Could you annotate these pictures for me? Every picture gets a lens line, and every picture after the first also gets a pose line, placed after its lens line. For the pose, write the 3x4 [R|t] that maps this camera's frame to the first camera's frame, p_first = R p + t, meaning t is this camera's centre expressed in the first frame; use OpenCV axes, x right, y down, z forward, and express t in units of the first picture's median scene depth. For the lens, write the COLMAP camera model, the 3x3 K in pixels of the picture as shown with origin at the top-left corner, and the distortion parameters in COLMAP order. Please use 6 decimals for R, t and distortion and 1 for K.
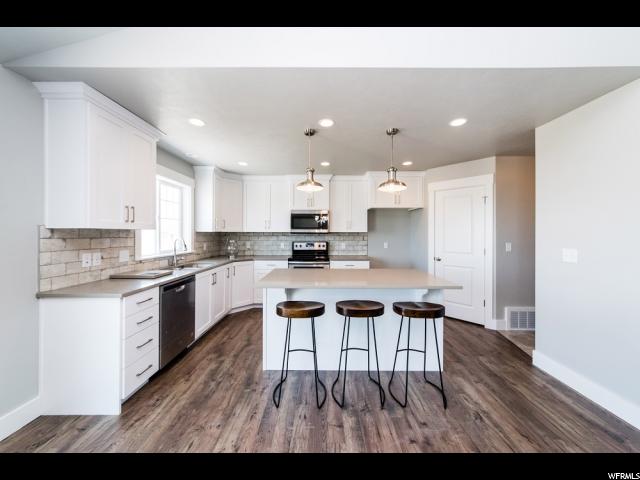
lens RADIAL K [[226.1, 0, 328.9], [0, 226.1, 232.7], [0, 0, 1]] dist [0.000587, 0.000627]
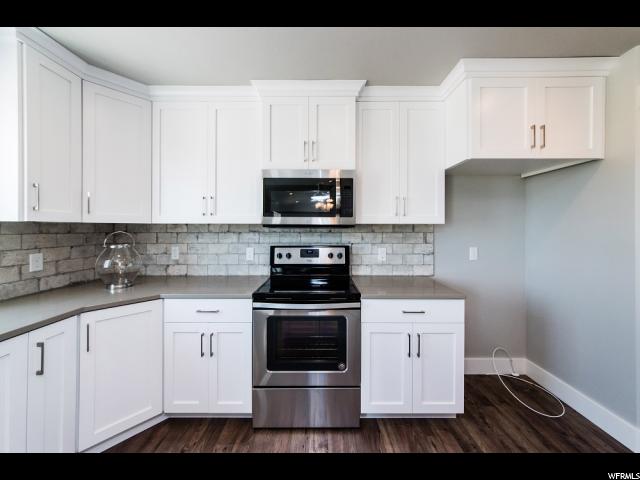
lens RADIAL K [[222.9, 0, 326.2], [0, 222.9, 230.2], [0, 0, 1]] dist [0.003309, 0.000067]
pose [[0.999946, -0.003971, 0.009556, -0.058006], [0.003955, 0.999991, 0.001702, 0.007970], [-0.009562, -0.001665, 0.999953, 0.597824]]
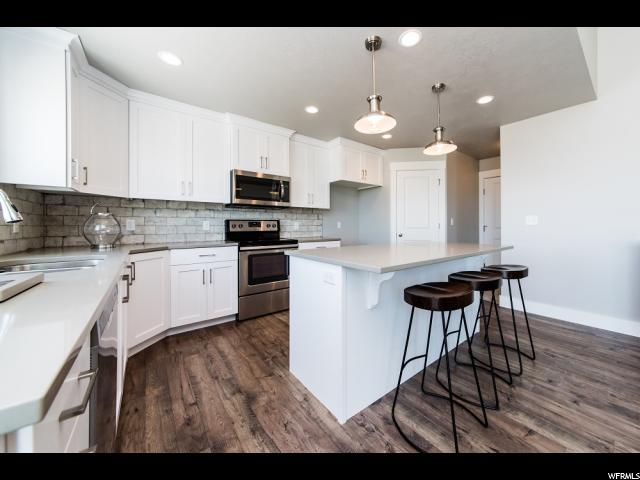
lens RADIAL K [[226.1, 0, 347.1], [0, 226.1, 226.0], [0, 0, 1]] dist [0.000587, 0.000627]
pose [[0.778487, -0.003444, 0.627651, -0.325468], [0.000149, 0.999986, 0.005303, 0.059198], [-0.627661, -0.004035, 0.778476, 0.289428]]
